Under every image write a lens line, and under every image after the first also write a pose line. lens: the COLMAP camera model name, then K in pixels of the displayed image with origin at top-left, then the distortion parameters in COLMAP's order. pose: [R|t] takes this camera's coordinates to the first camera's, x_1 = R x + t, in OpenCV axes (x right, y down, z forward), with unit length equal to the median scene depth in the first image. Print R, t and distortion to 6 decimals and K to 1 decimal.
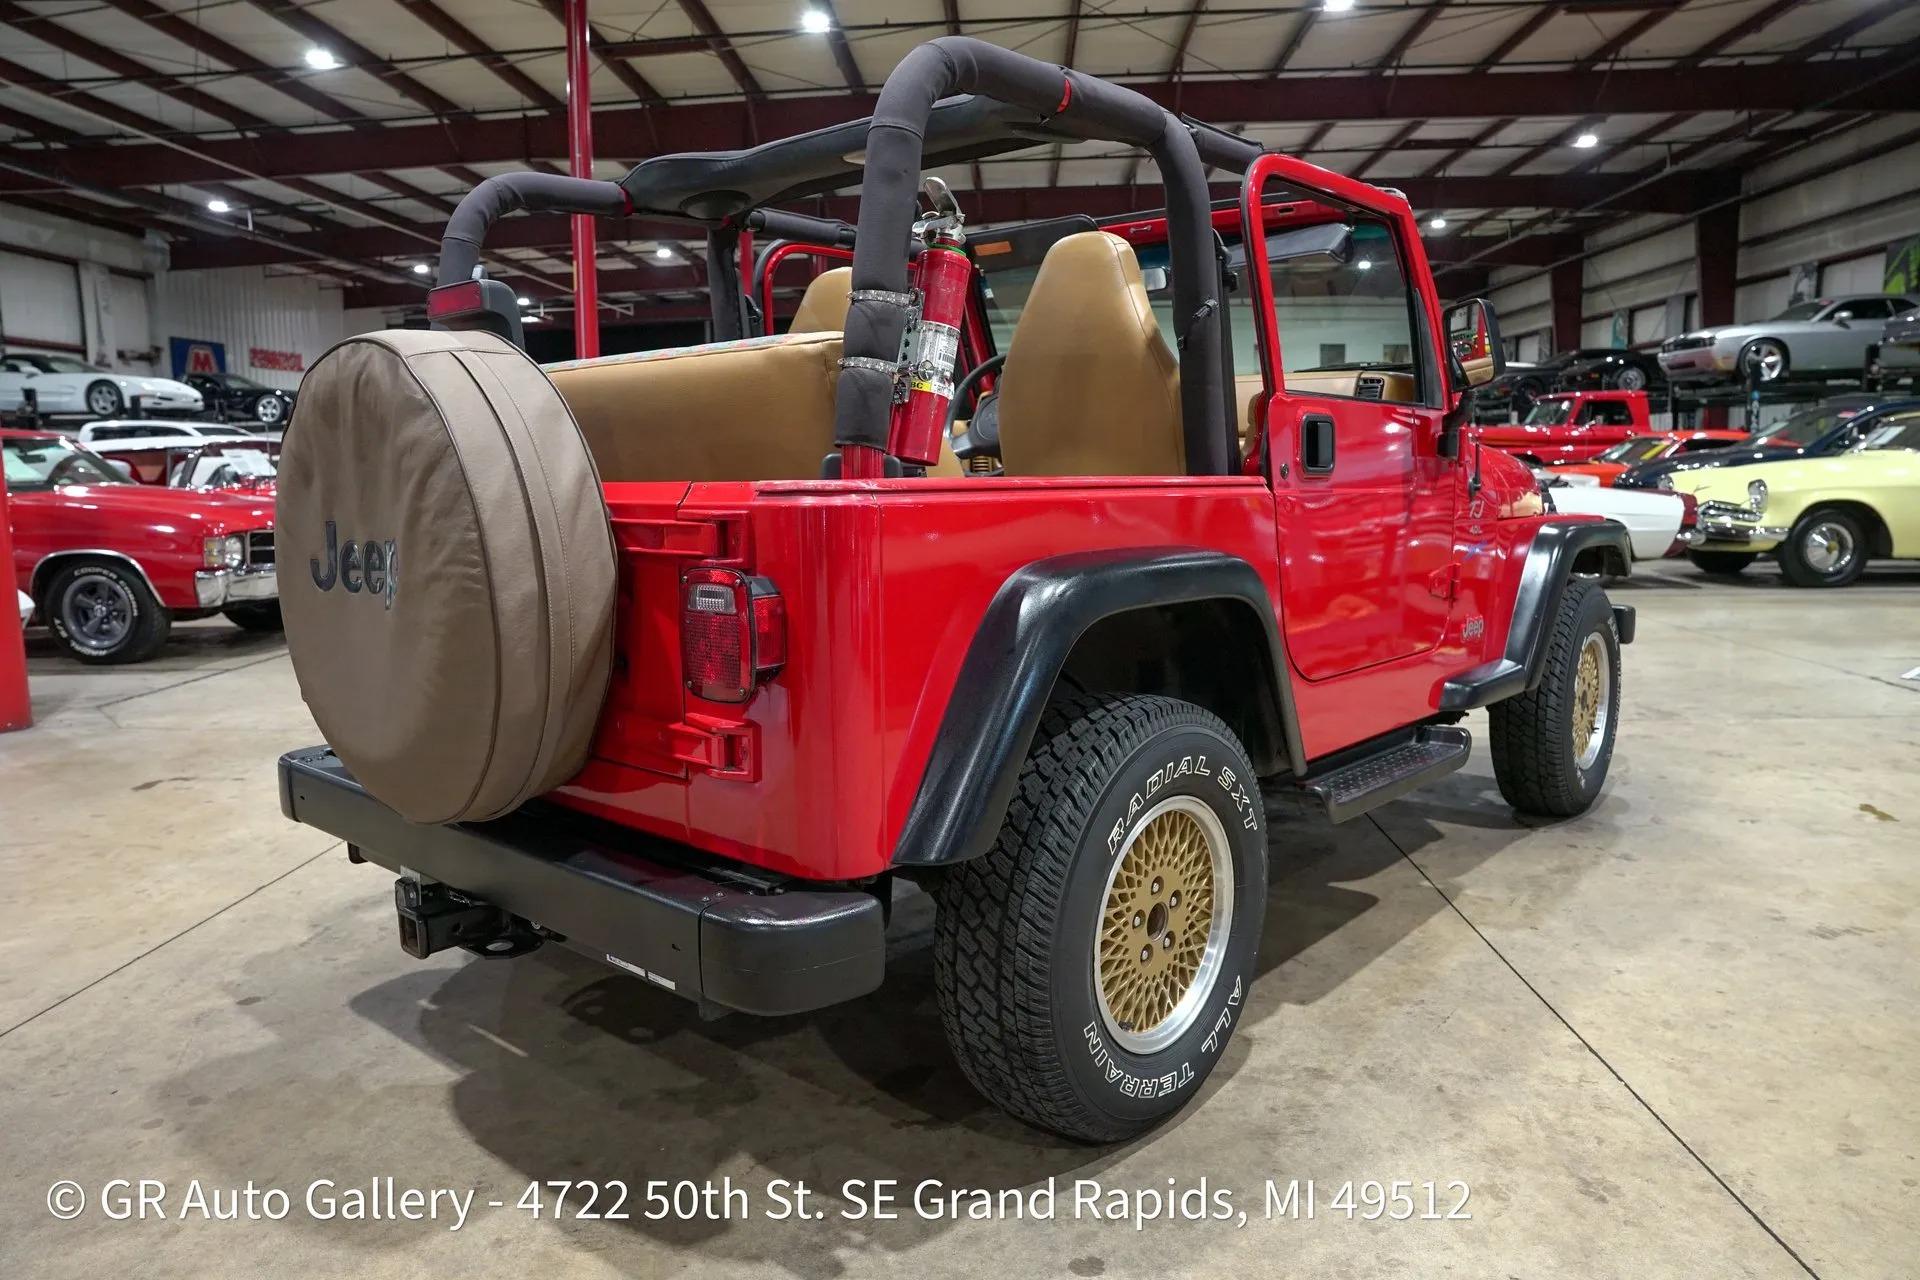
lens RADIAL K [[1315.7, 0, 960.0], [0, 1315.7, 640.0], [0, 0, 1]] dist [-0.147341, 0.118052]
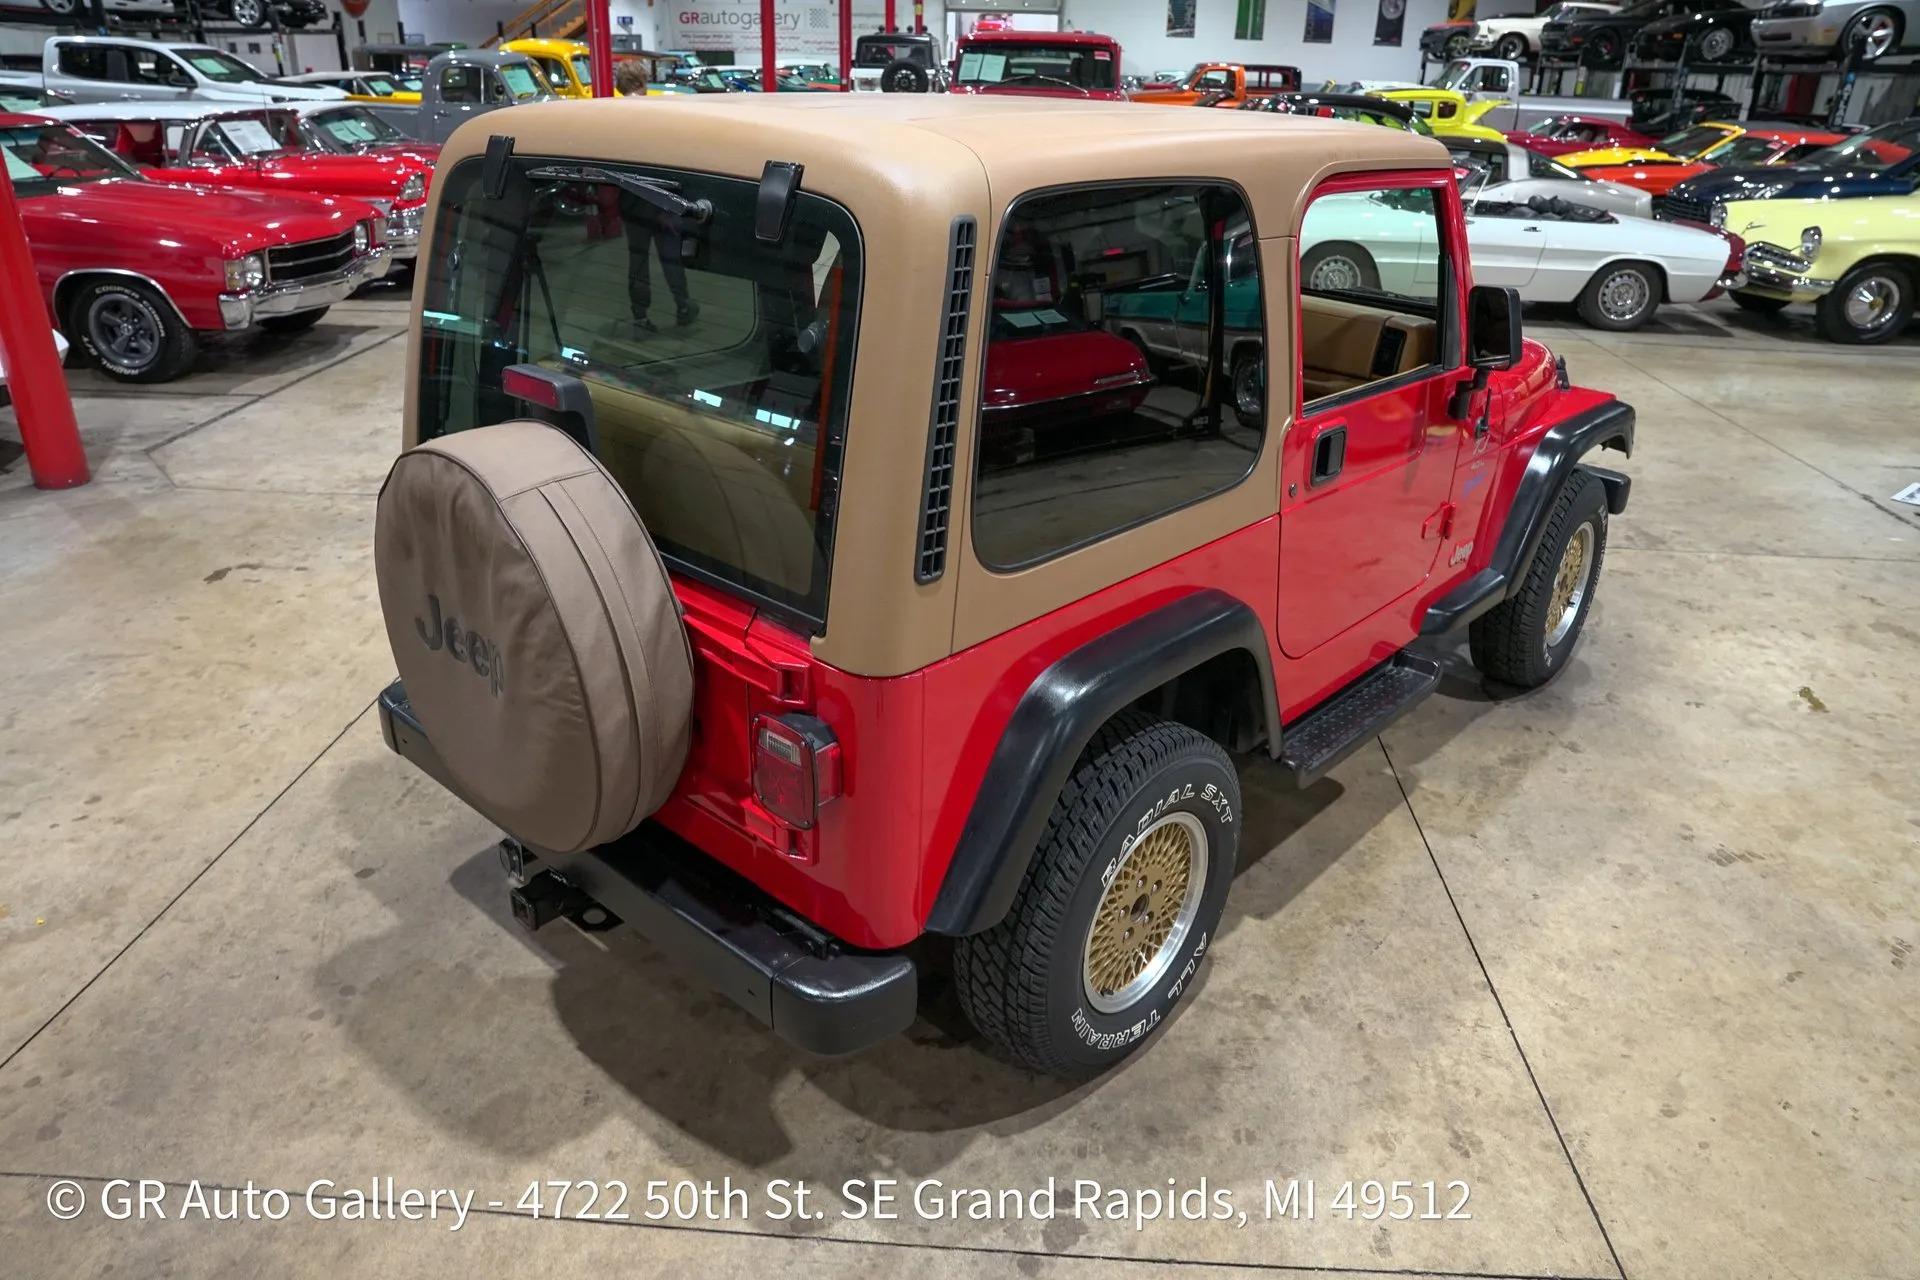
lens RADIAL K [[1315.7, 0, 960.0], [0, 1315.7, 640.0], [0, 0, 1]] dist [-0.147341, 0.118052]
pose [[0.999115, 0.042039, -0.001548, -0.012867], [-0.039793, 0.956396, 0.289351, -0.205957], [0.013645, -0.289033, 0.957222, -0.047137]]
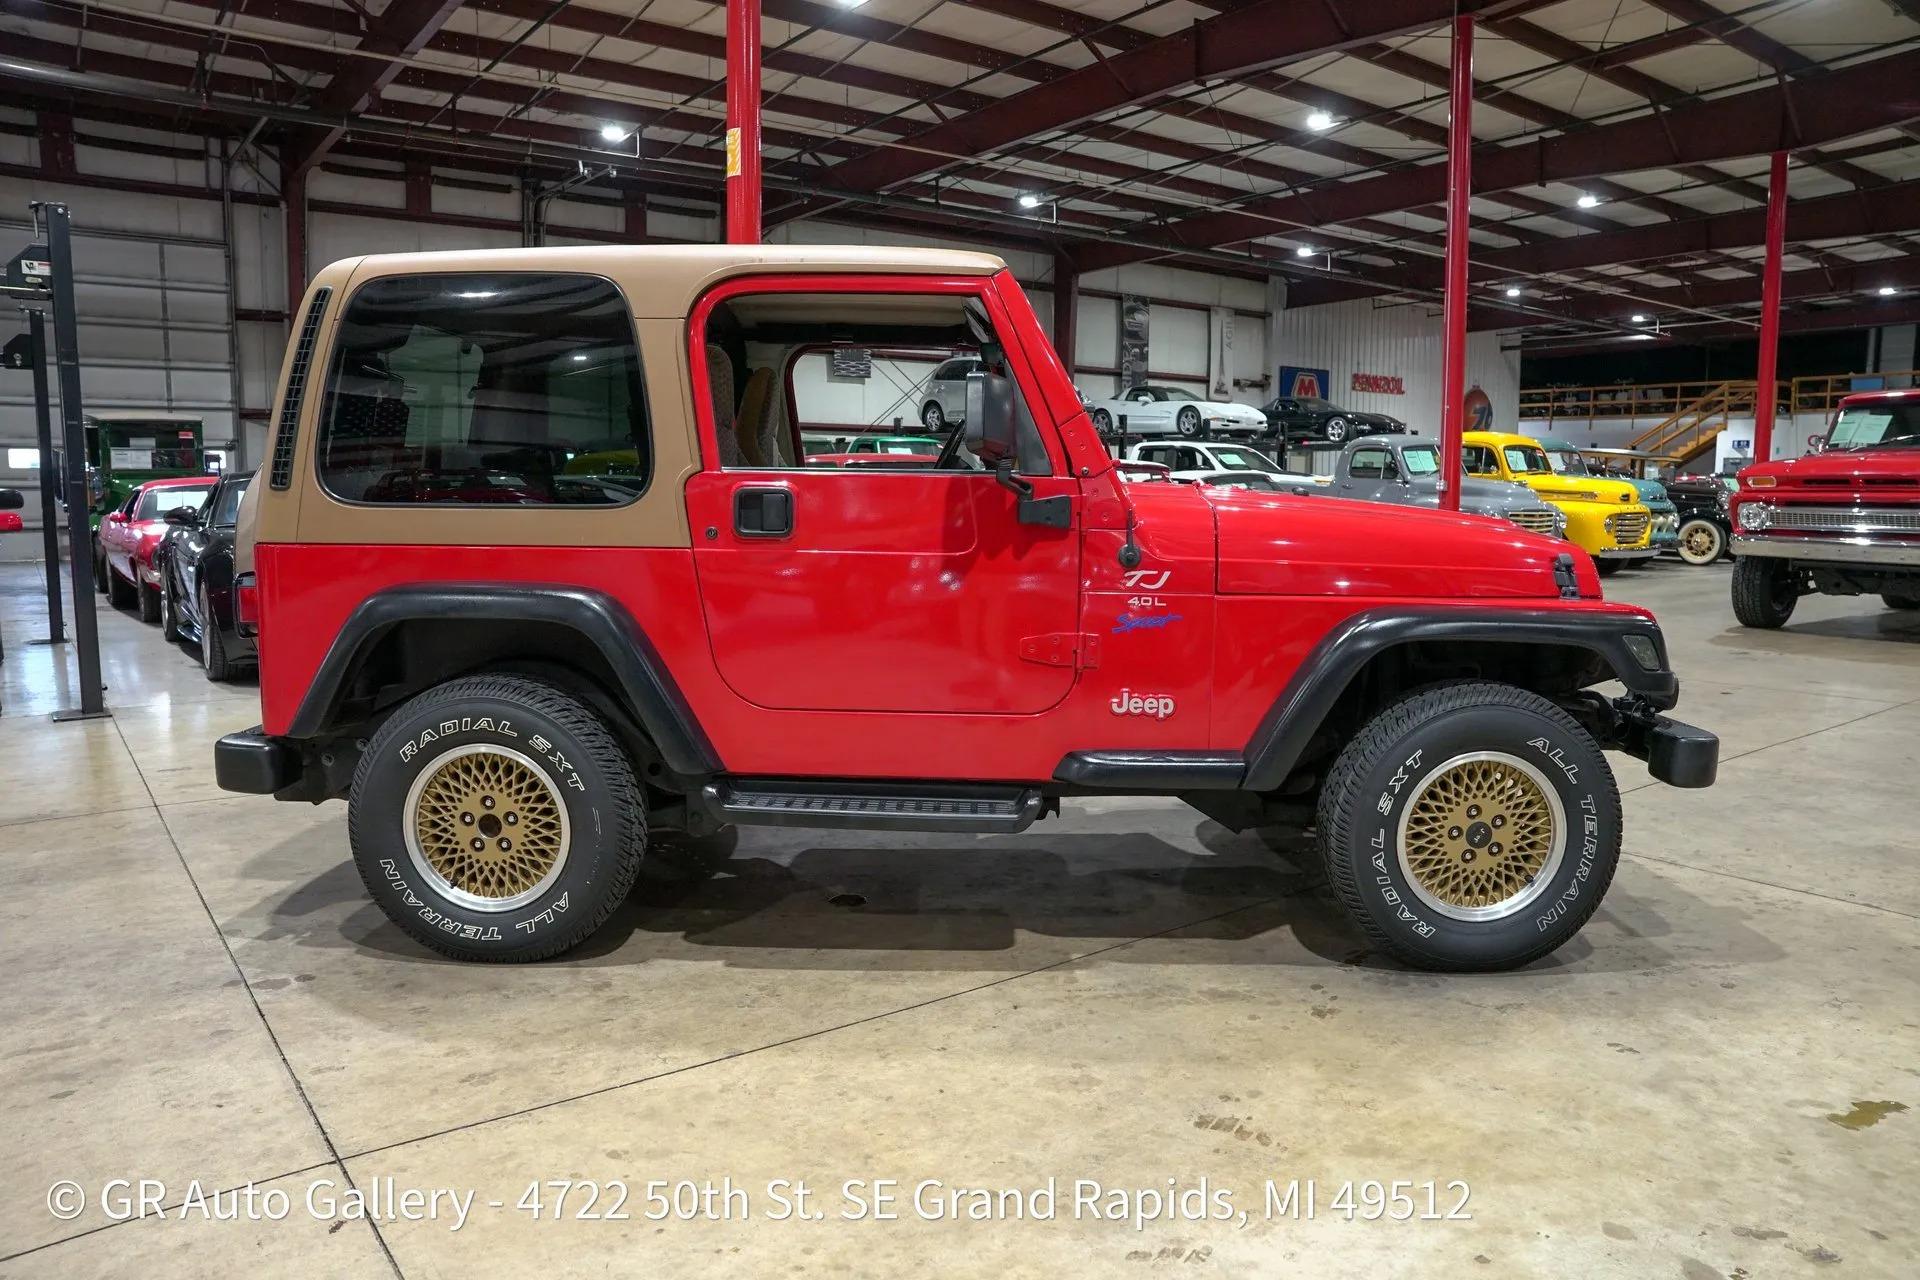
lens RADIAL K [[1315.7, 0, 960.0], [0, 1315.7, 640.0], [0, 0, 1]] dist [-0.147341, 0.118052]
pose [[0.639921, 0.108598, -0.760728, 0.914340], [-0.118299, 0.992085, 0.042114, -0.070546], [0.759280, 0.063044, 0.647703, 0.246671]]
